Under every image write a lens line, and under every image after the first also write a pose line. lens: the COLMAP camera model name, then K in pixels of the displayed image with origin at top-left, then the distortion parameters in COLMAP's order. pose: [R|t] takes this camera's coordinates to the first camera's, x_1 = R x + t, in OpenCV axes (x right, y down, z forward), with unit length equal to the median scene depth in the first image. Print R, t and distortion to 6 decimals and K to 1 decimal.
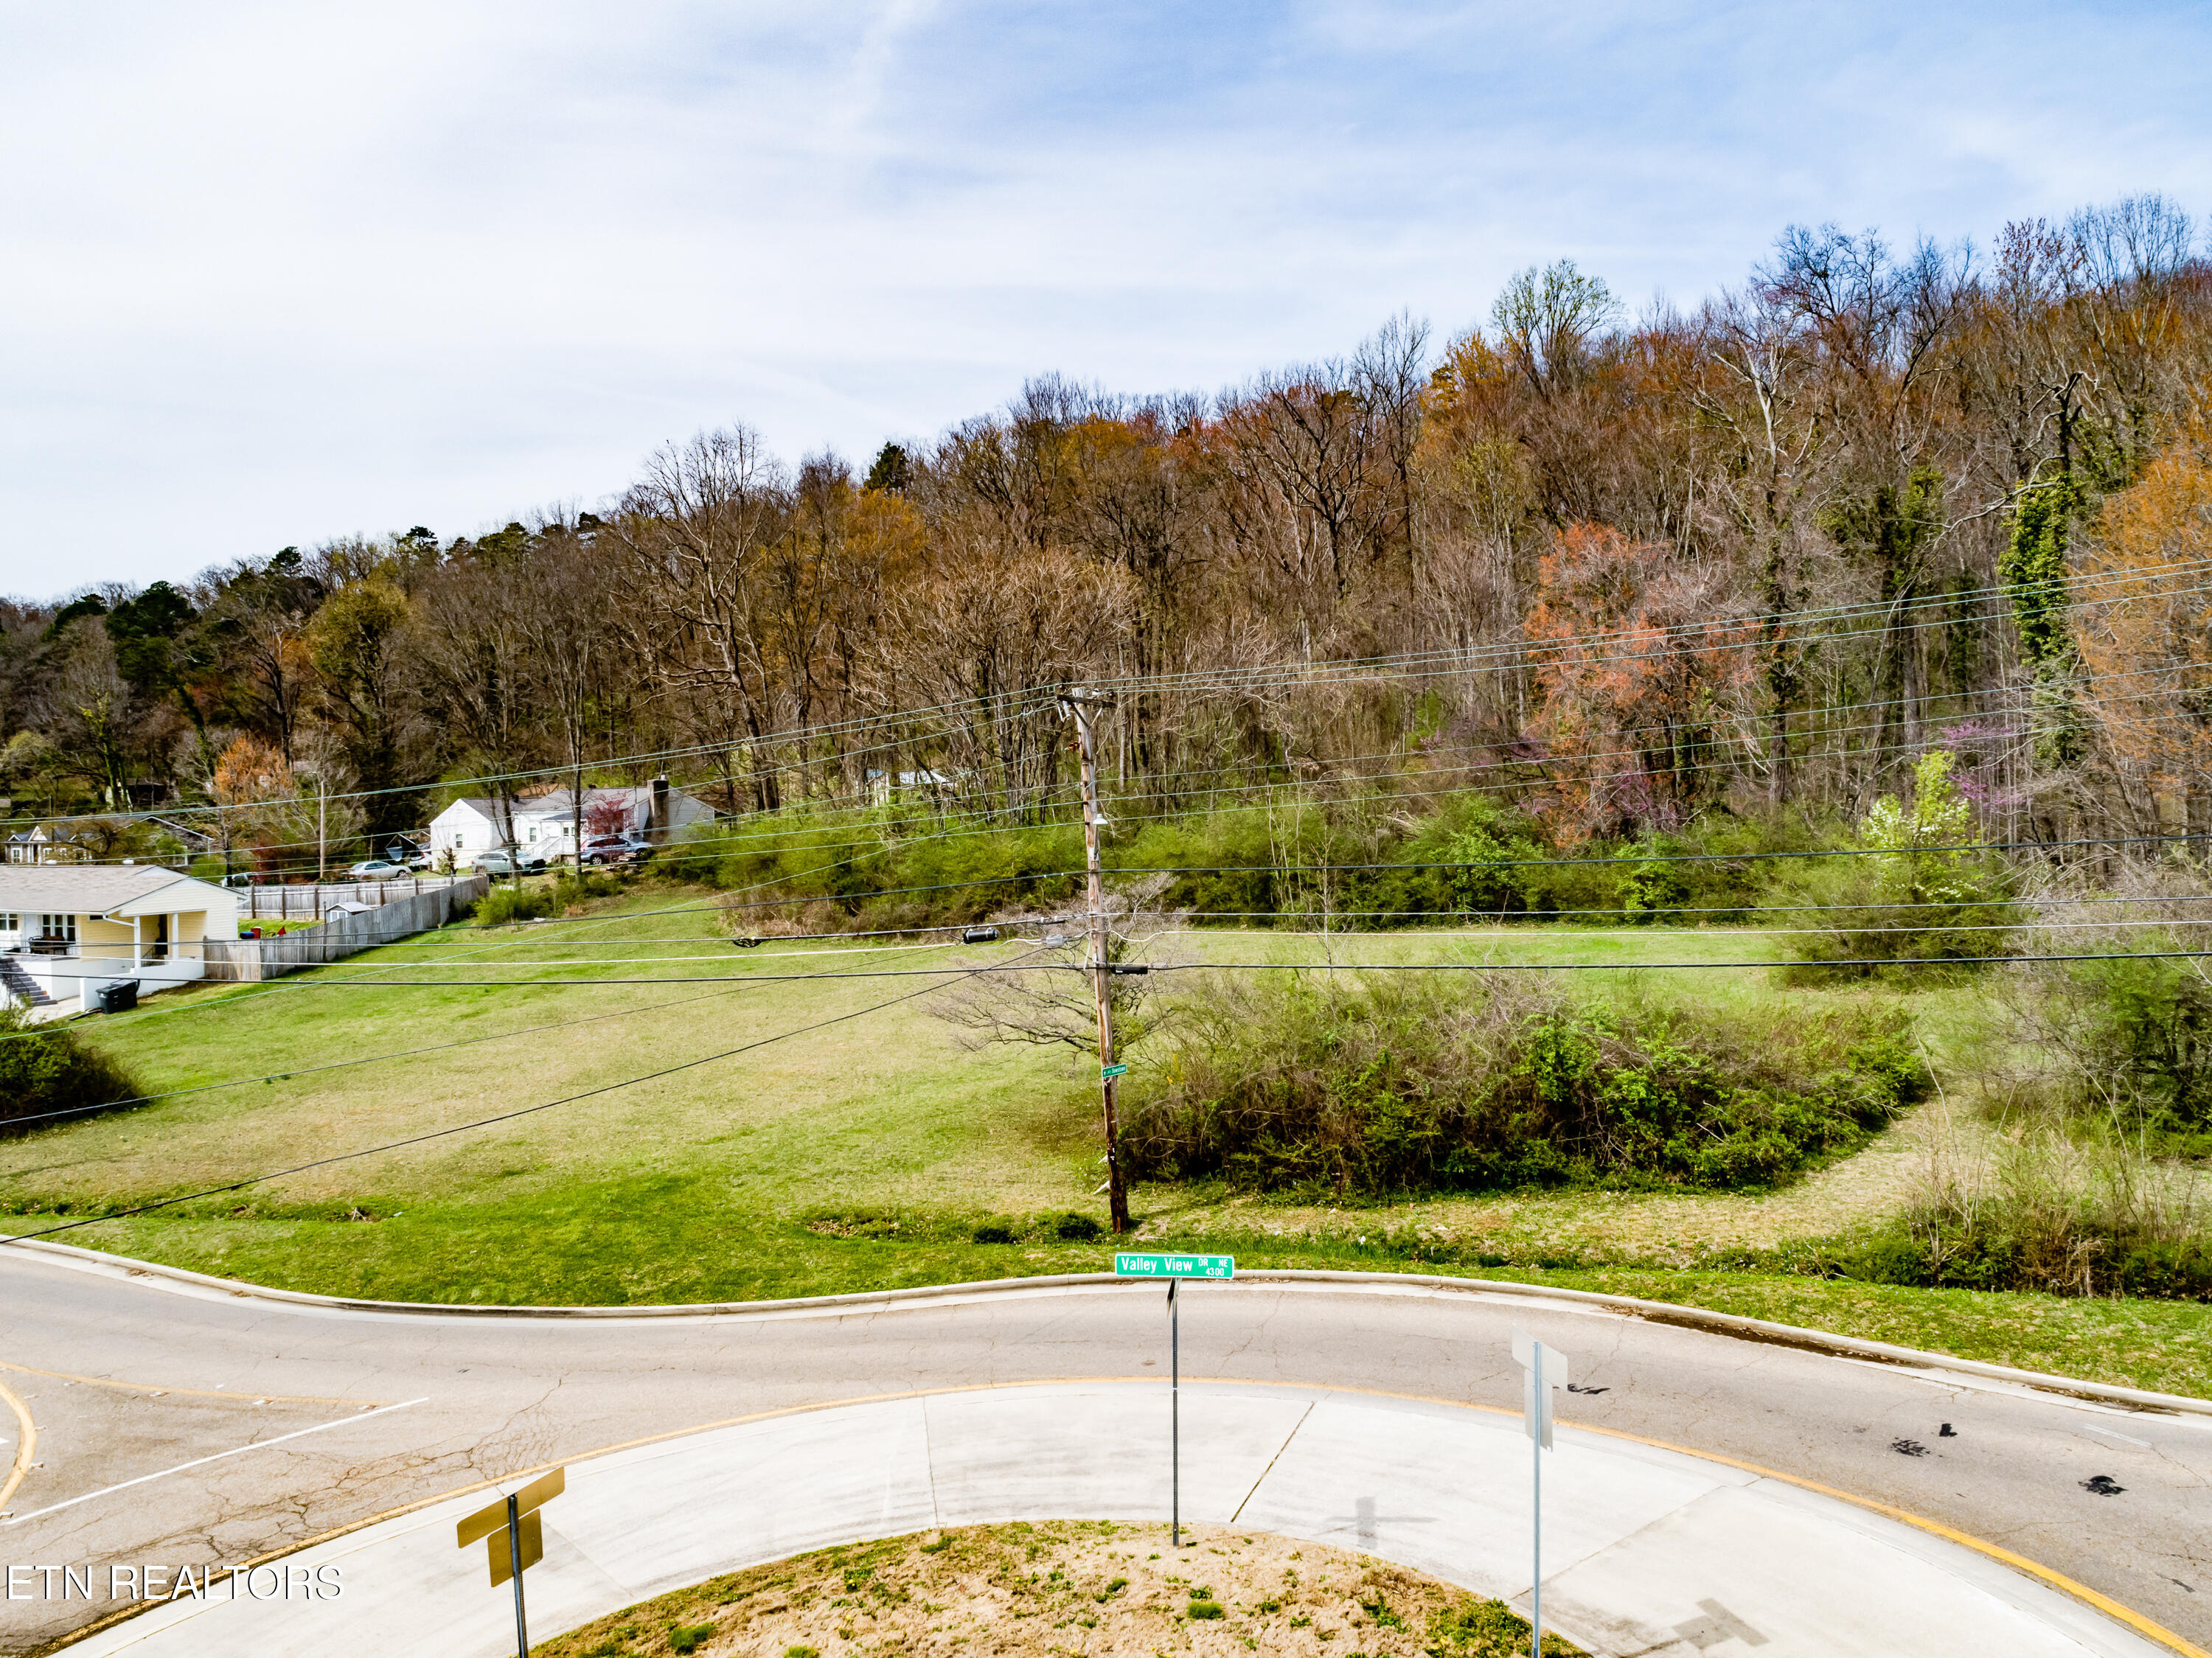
lens RADIAL K [[1659.8, 0, 1122.7], [0, 1659.8, 832.6], [0, 0, 1]] dist [-0.026729, 0.013143]
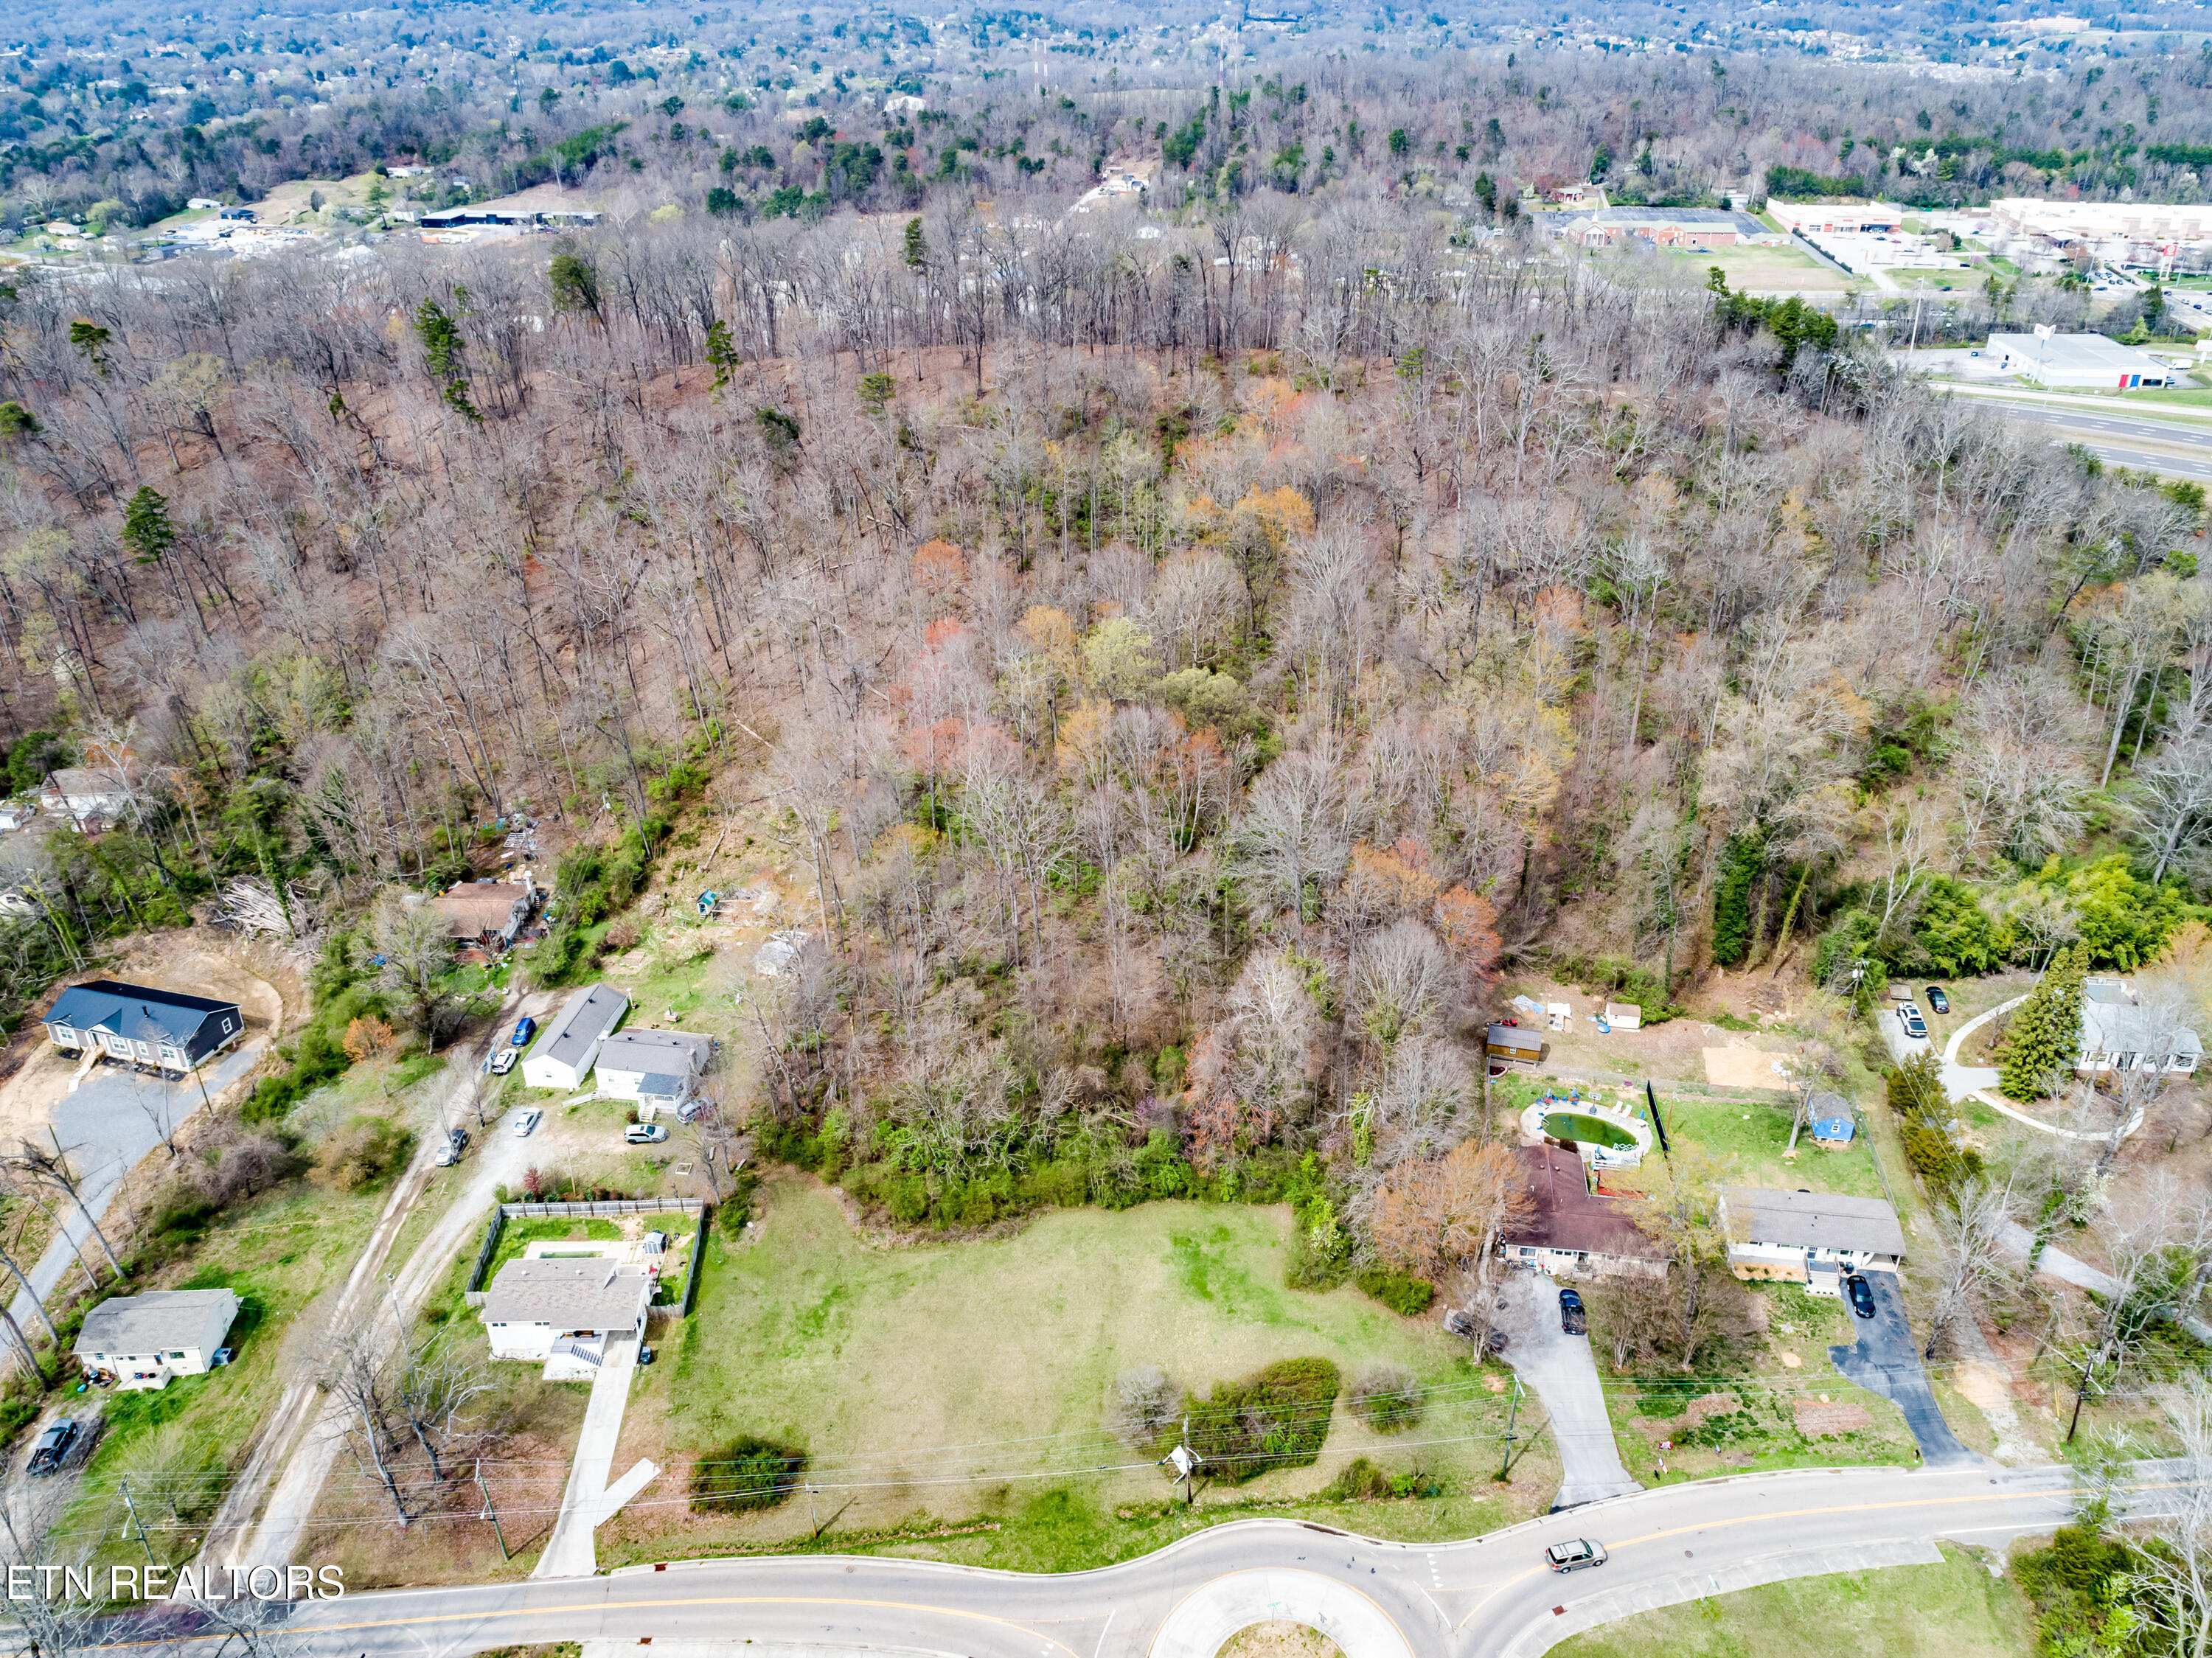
lens RADIAL K [[1659.8, 0, 1116.6], [0, 1659.8, 828.5], [0, 0, 1]] dist [-0.026729, 0.013143]
pose [[0.916247, -0.176744, 0.359517, -1.583618], [-0.003349, 0.894006, 0.448042, -3.672752], [-0.400599, -0.411721, 0.818539, -2.024626]]
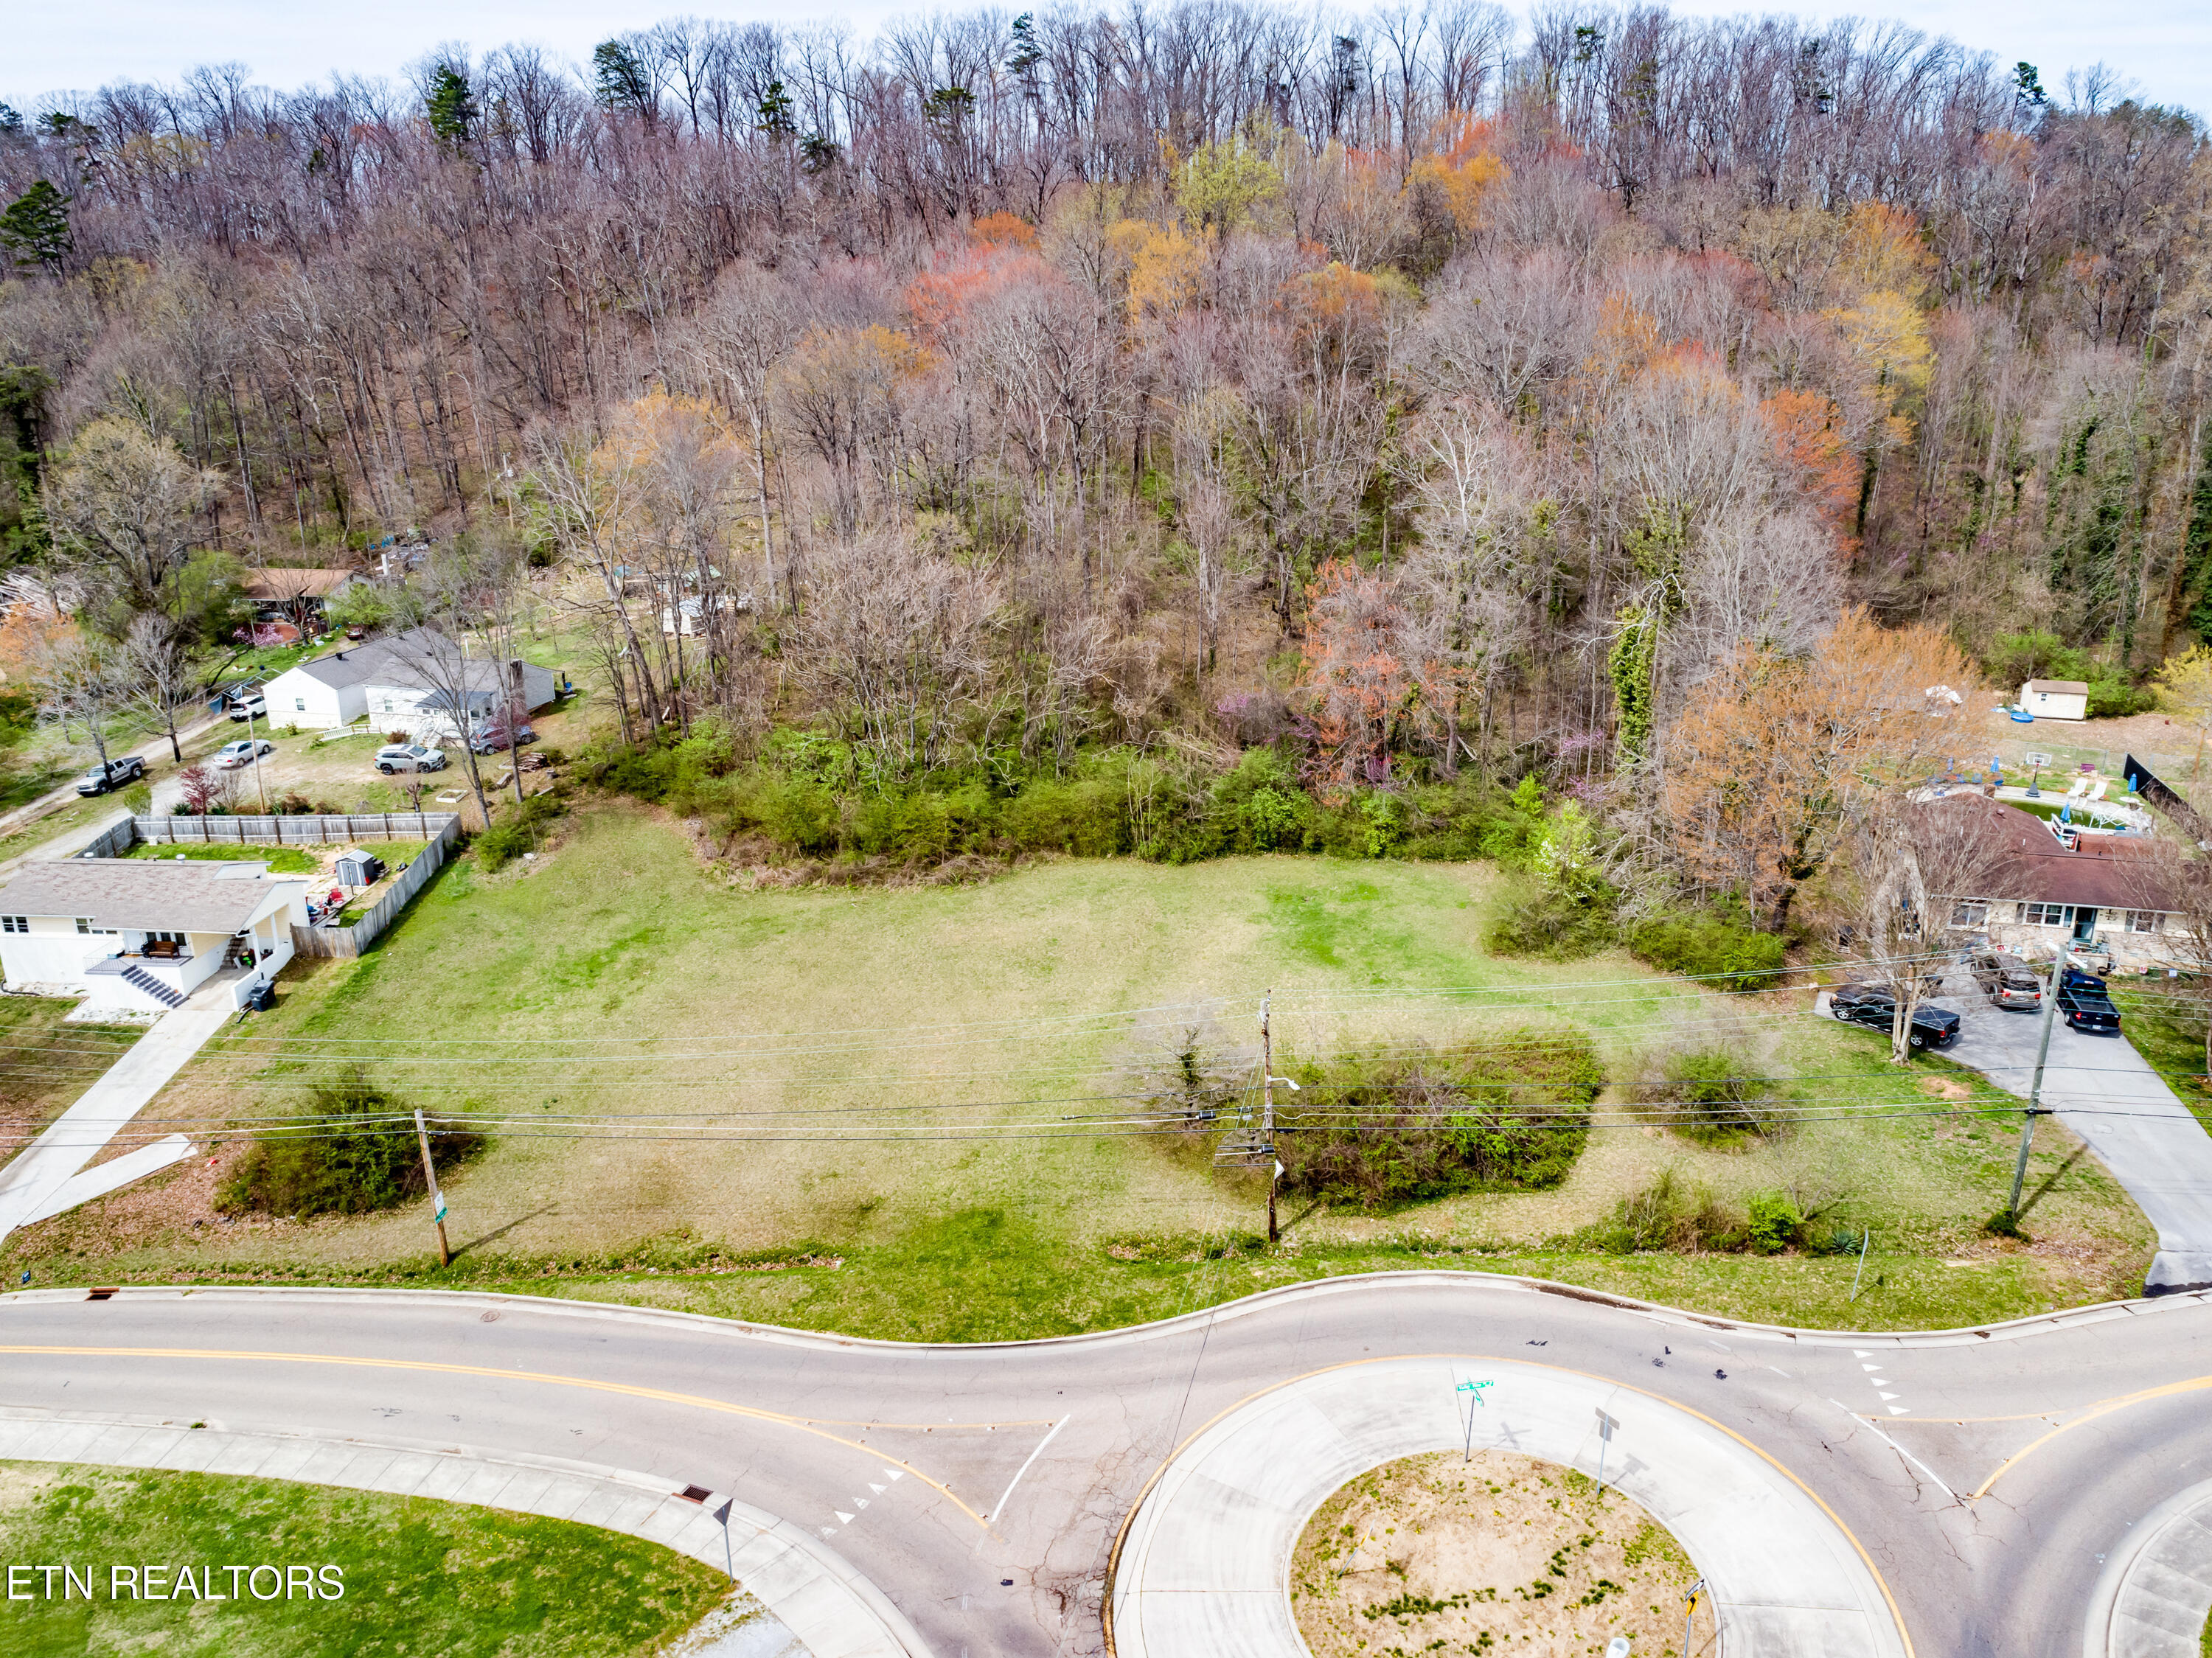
lens RADIAL K [[1659.8, 0, 1117.9], [0, 1659.8, 828.3], [0, 0, 1]] dist [-0.026729, 0.013143]
pose [[0.952827, -0.086487, 0.290931, -0.763323], [-0.003263, 0.955568, 0.294753, -0.883553], [-0.303497, -0.281798, 0.910209, -0.695468]]
